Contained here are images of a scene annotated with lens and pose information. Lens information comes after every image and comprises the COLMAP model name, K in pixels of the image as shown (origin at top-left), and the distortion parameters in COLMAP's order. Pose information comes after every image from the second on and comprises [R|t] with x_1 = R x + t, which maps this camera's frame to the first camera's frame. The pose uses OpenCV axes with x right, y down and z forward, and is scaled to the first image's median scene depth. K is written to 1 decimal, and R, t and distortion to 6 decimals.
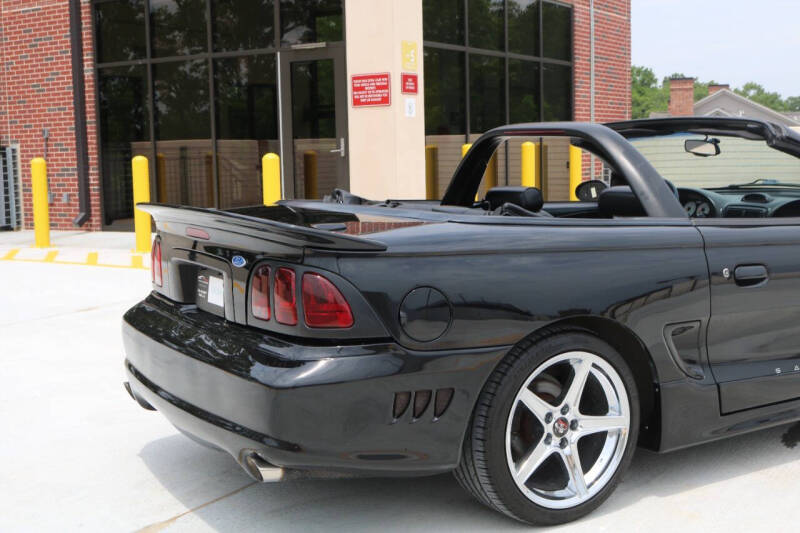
lens RADIAL K [[1080.6, 0, 400.0], [0, 1080.6, 266.5], [0, 0, 1]] dist [-0.091231, 0.122255]
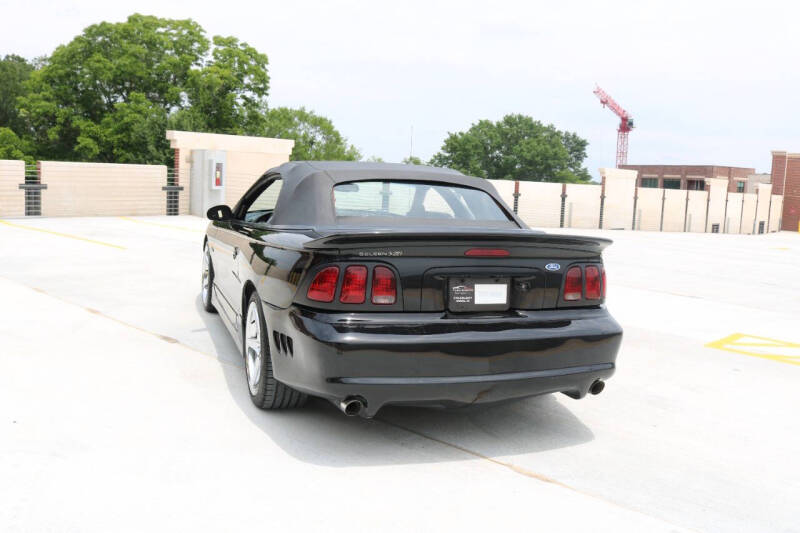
lens RADIAL K [[730.3, 0, 400.7], [0, 730.3, 252.1], [0, 0, 1]] dist [-0.183415, 0.220713]
pose [[0.170570, -0.066960, 0.983068, -0.799824], [0.064527, 0.996306, 0.056666, -0.065388], [-0.983230, 0.053769, 0.174260, 0.691898]]
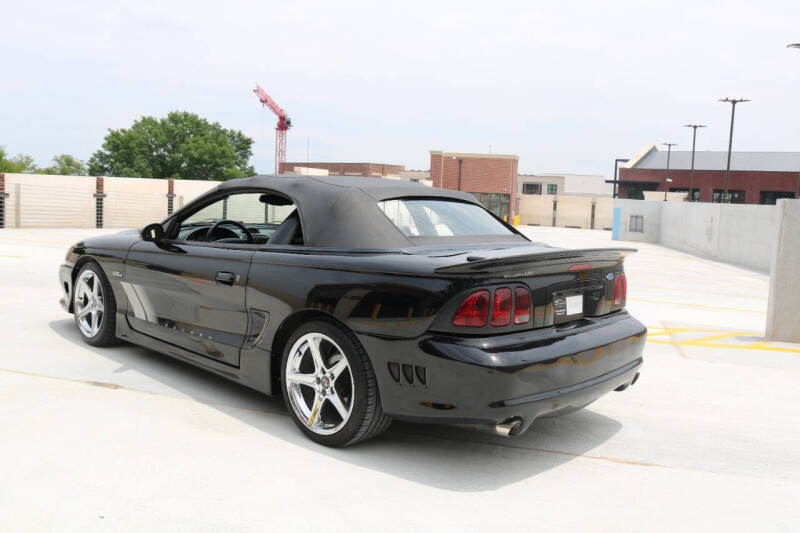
lens RADIAL K [[723.5, 0, 400.0], [0, 723.5, 266.5], [0, 0, 1]] dist [-0.144630, 0.124694]
pose [[-0.291490, -0.087207, 0.952591, -0.758285], [0.073812, 0.990816, 0.113292, -0.116570], [-0.953722, 0.103336, -0.282376, 1.099126]]
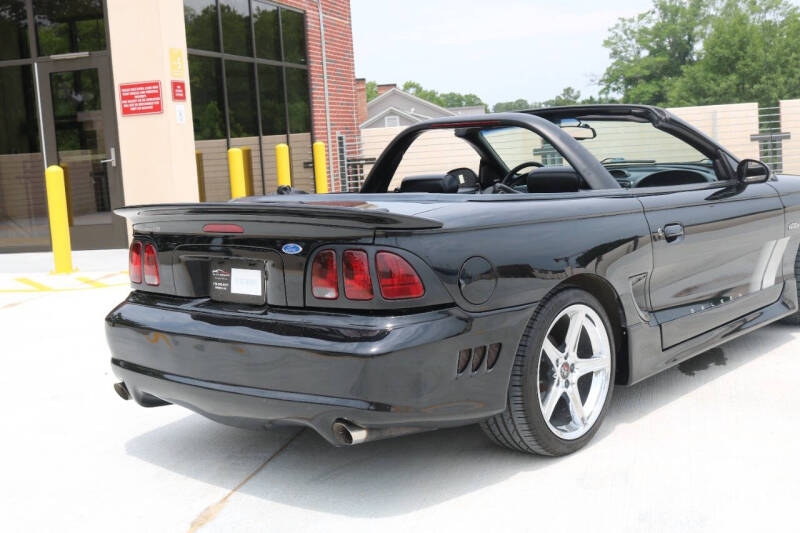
lens RADIAL K [[1080.6, 0, 400.0], [0, 1080.6, 266.5], [0, 0, 1]] dist [-0.091231, 0.122255]
pose [[0.951077, -0.077967, 0.298953, -0.249757], [0.079507, 0.996810, 0.007027, 0.009439], [-0.298547, 0.017086, 0.954242, -0.047102]]
